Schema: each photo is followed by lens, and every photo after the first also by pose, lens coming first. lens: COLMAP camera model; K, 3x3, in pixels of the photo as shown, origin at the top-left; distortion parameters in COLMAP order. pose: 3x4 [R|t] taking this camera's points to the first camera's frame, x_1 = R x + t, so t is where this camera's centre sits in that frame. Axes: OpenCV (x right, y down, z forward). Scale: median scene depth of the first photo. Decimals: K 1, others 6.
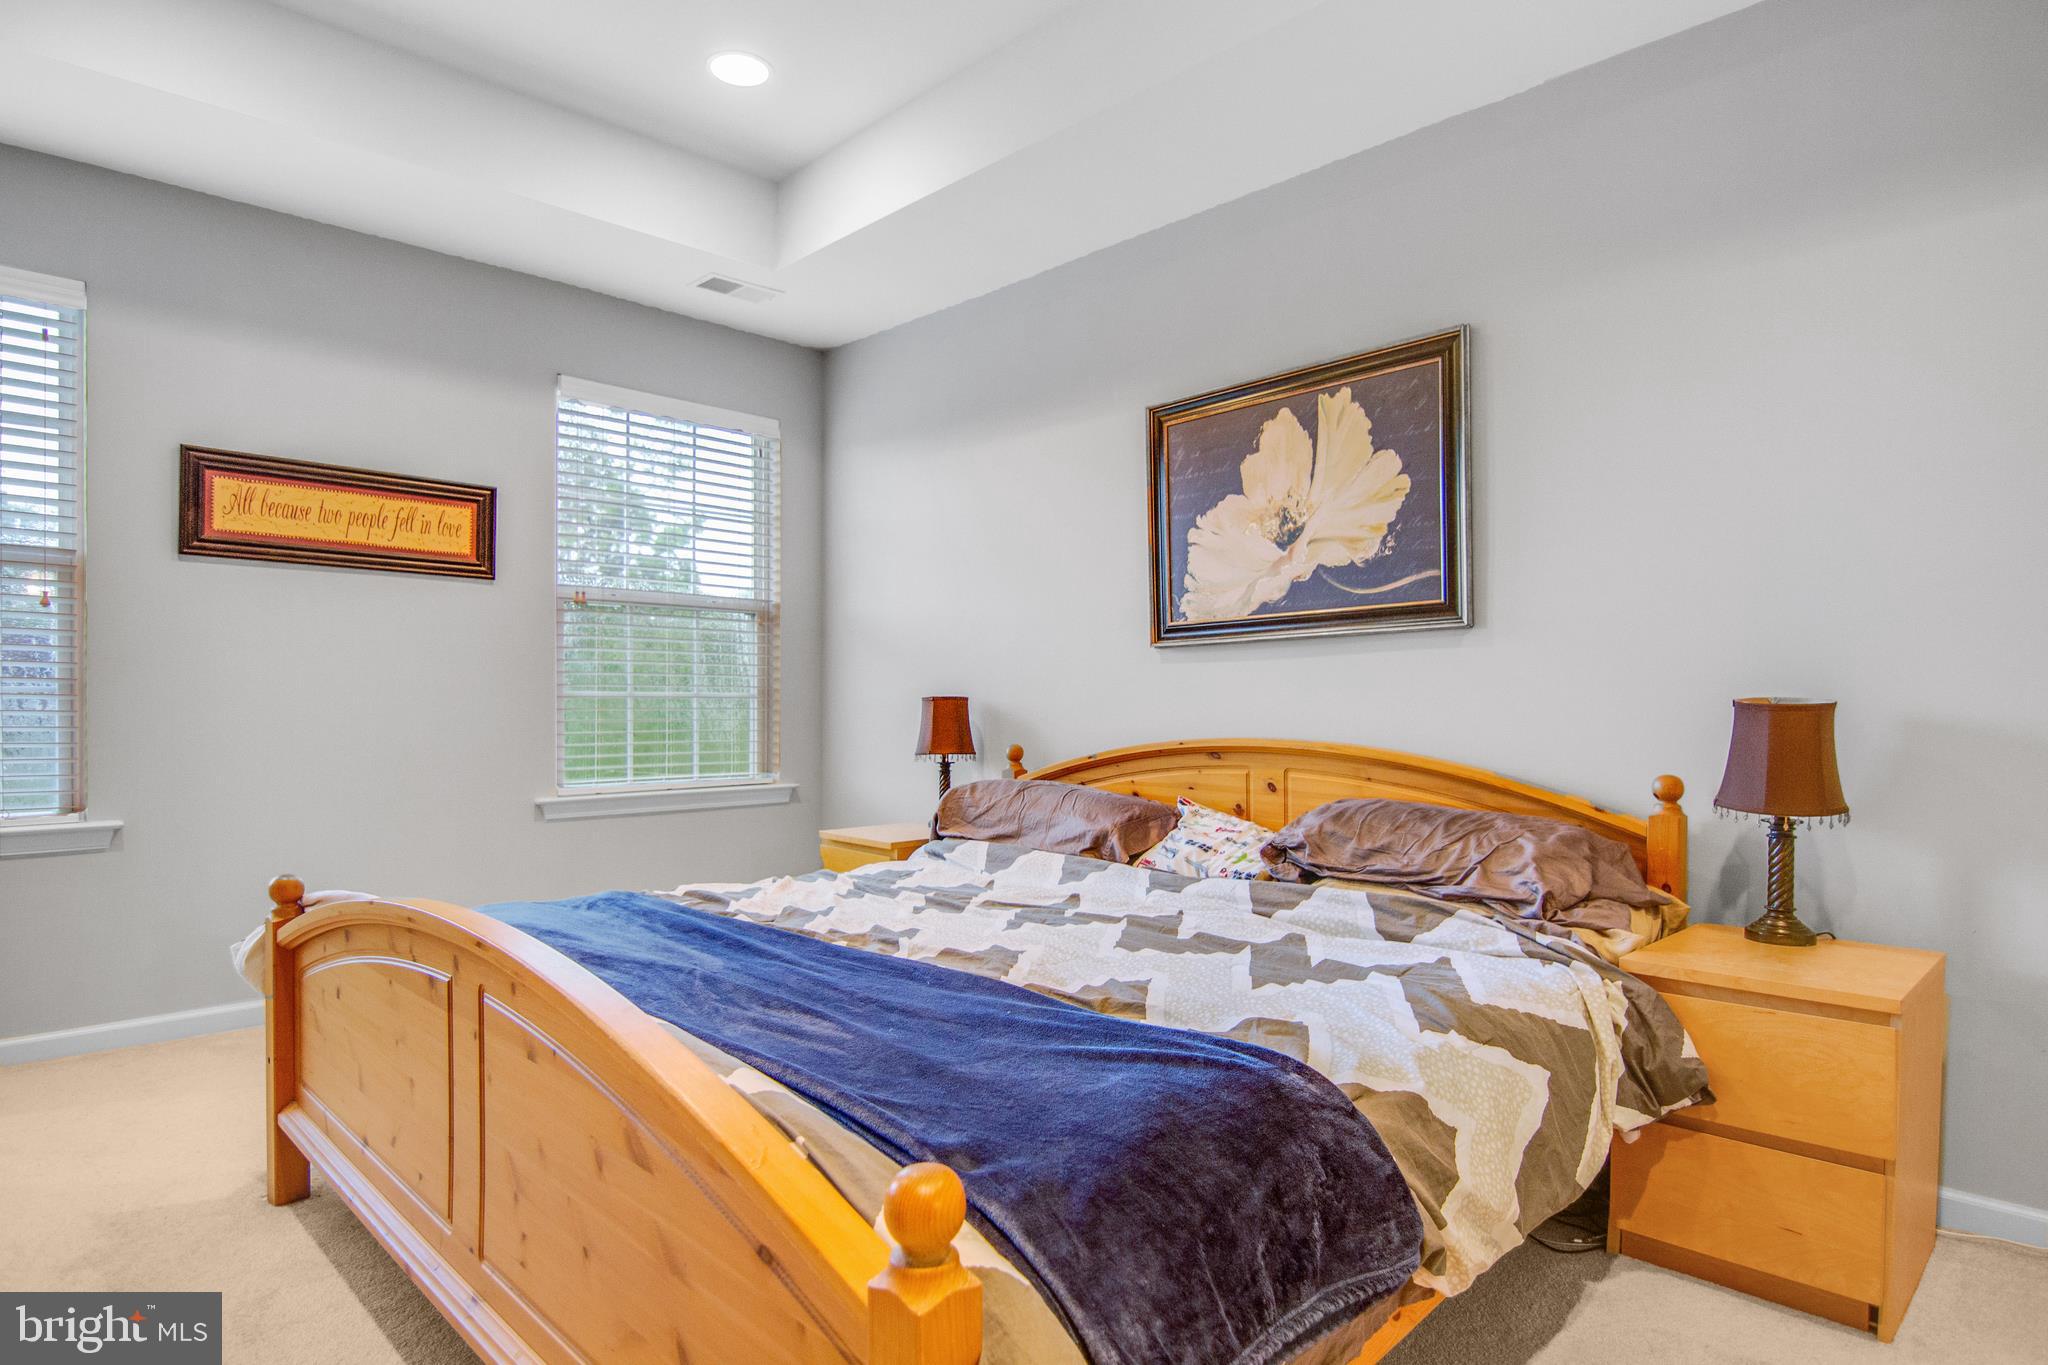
lens RADIAL K [[1137.2, 0, 1028.7], [0, 1137.2, 700.2], [0, 0, 1]] dist [0.001928, -0.002411]
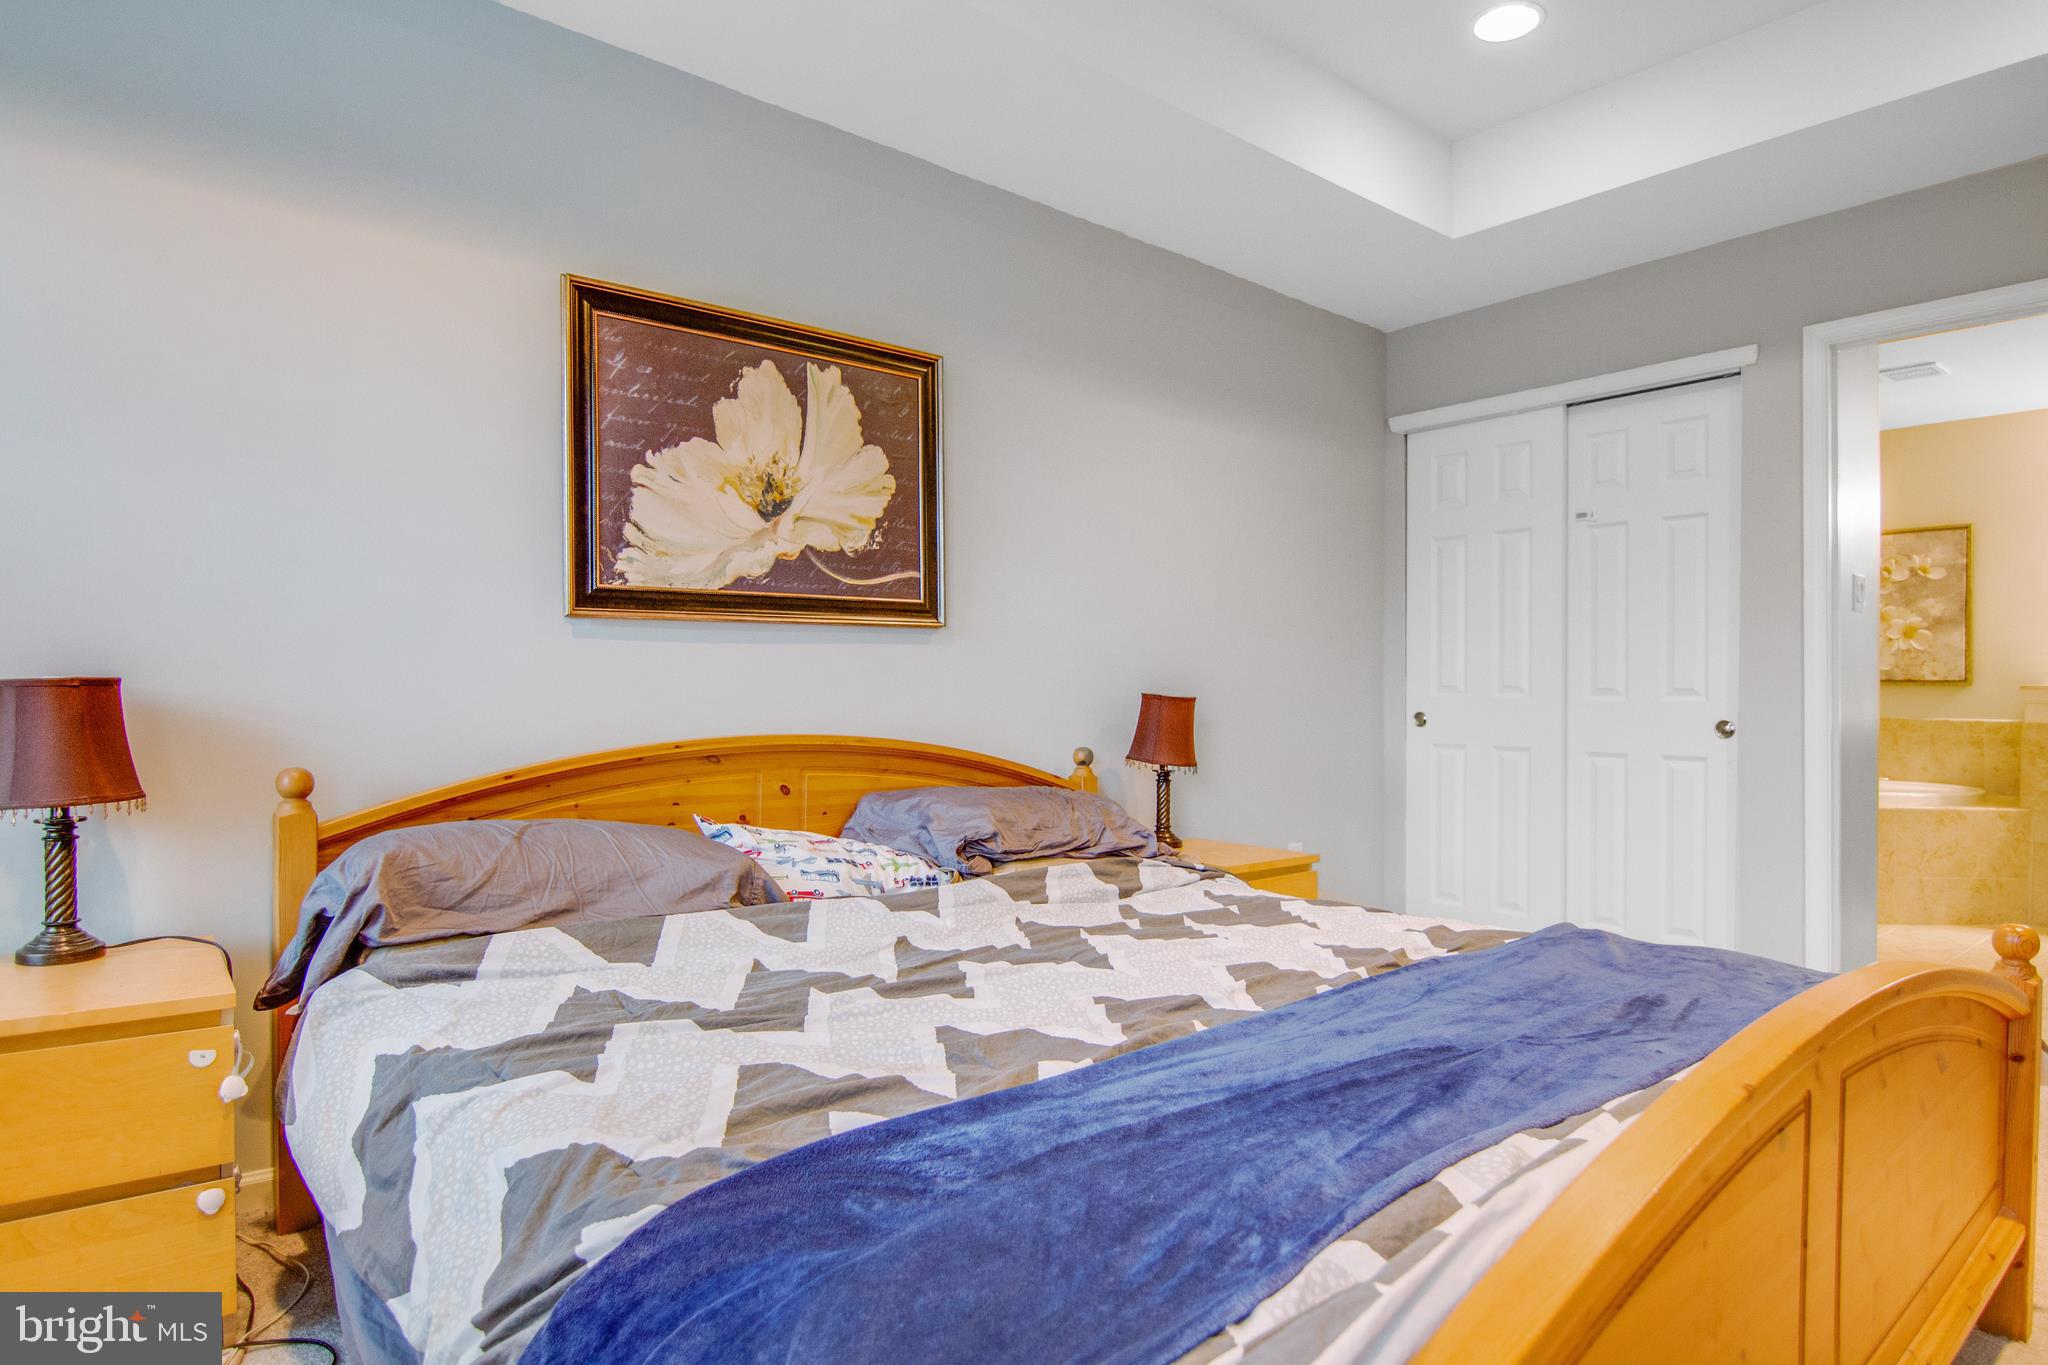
lens RADIAL K [[1137.2, 0, 1026.7], [0, 1137.2, 683.1], [0, 0, 1]] dist [0.001928, -0.002411]
pose [[0.069716, 0.008789, 0.997528, -0.650994], [-0.008004, 0.999934, -0.008251, -0.000718], [-0.997535, -0.007409, 0.069782, 0.750016]]
